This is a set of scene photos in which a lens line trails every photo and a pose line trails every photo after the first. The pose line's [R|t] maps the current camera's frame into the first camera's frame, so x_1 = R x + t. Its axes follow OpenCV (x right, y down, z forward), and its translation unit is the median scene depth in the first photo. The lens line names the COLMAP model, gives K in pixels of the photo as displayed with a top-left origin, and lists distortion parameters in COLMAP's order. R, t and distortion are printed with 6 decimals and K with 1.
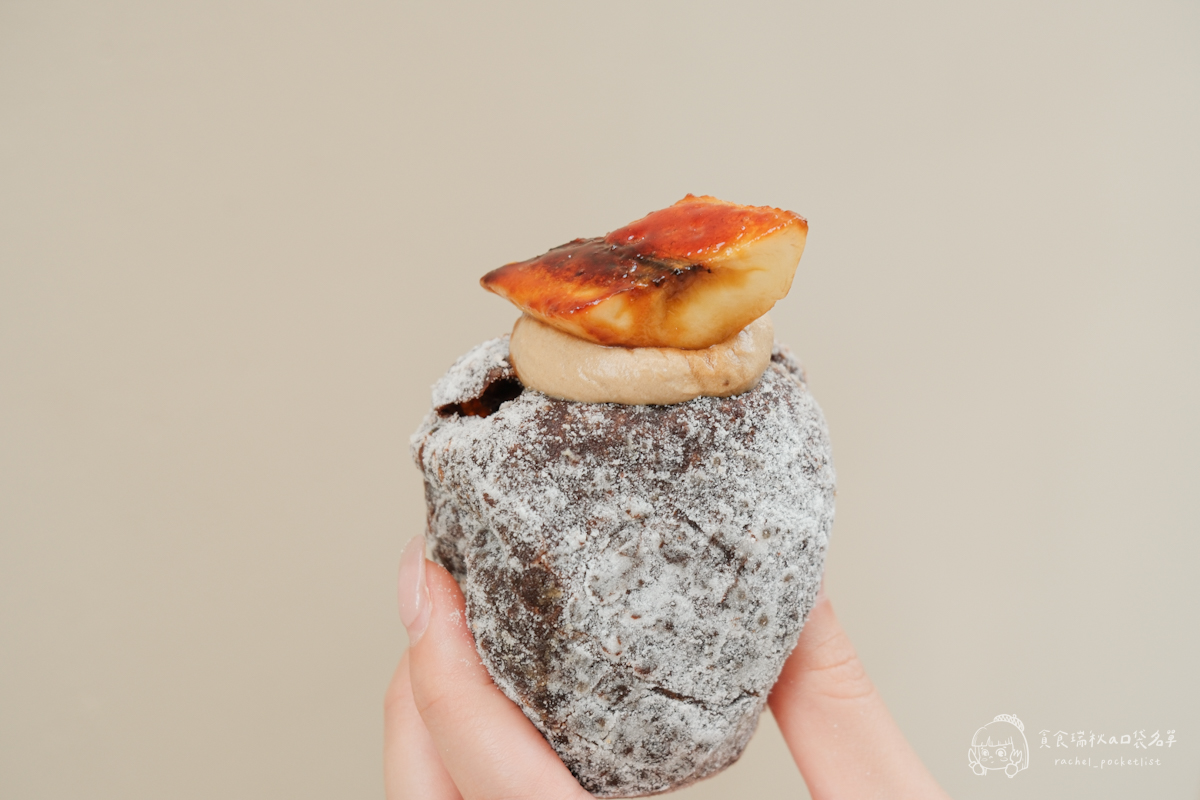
lens RADIAL K [[2220.5, 0, 602.1], [0, 2220.5, 401.6], [0, 0, 1]] dist [0.279128, 0.000000]
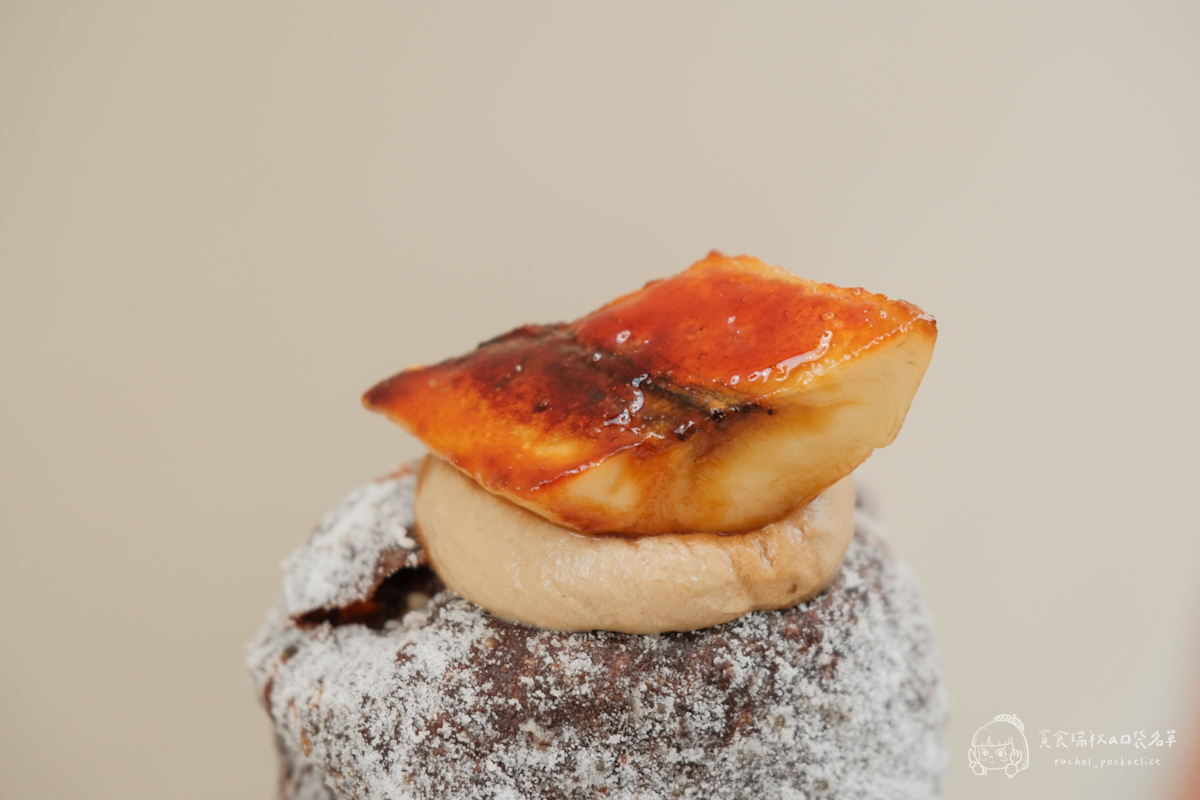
lens RADIAL K [[2220.5, 0, 596.5], [0, 2220.5, 391.4], [0, 0, 1]] dist [0.279128, 0.000000]
pose [[0.995440, -0.024014, 0.092313, -0.049457], [0.012923, 0.992819, 0.118923, -0.131300], [-0.094506, -0.117187, 0.988603, 0.425267]]
